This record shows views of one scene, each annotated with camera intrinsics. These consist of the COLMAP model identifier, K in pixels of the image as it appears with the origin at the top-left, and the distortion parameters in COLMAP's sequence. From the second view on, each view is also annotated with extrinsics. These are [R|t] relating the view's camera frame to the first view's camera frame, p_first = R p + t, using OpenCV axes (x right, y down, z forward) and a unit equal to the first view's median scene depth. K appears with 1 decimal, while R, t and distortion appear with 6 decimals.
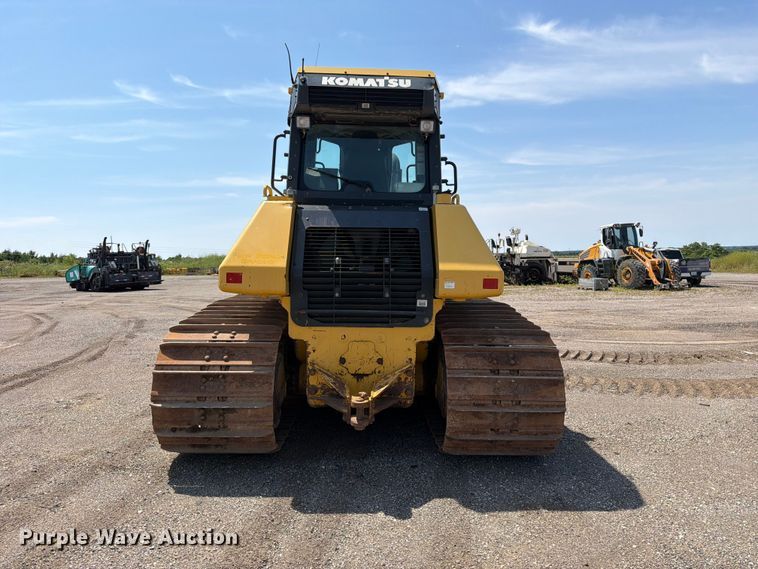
lens RADIAL K [[534.2, 0, 381.5], [0, 534.2, 282.9], [0, 0, 1]] dist [0.071281, -0.108517]
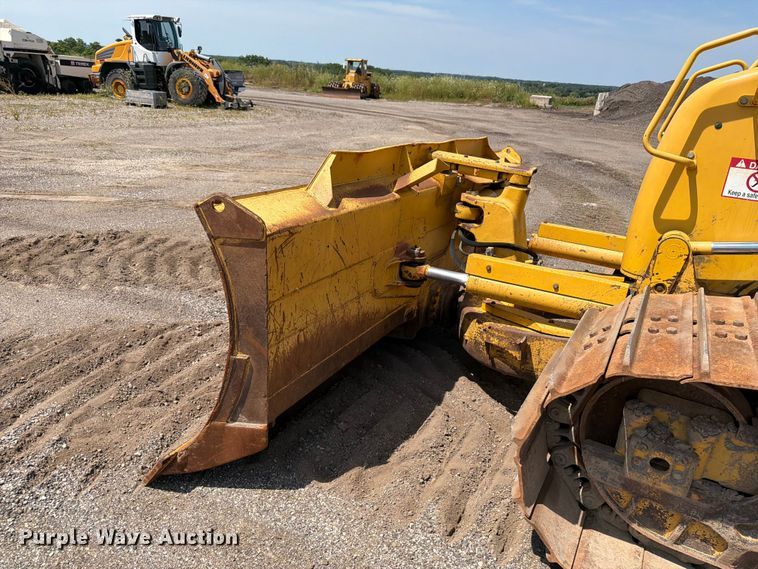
lens RADIAL K [[534.1, 0, 379.0], [0, 534.1, 284.5], [0, 0, 1]] dist [0.038213, -0.042330]
pose [[0.528042, -0.253029, 0.810647, -0.119843], [-0.046986, 0.944413, 0.325387, -0.012538], [-0.847917, -0.209907, 0.486801, 0.284727]]
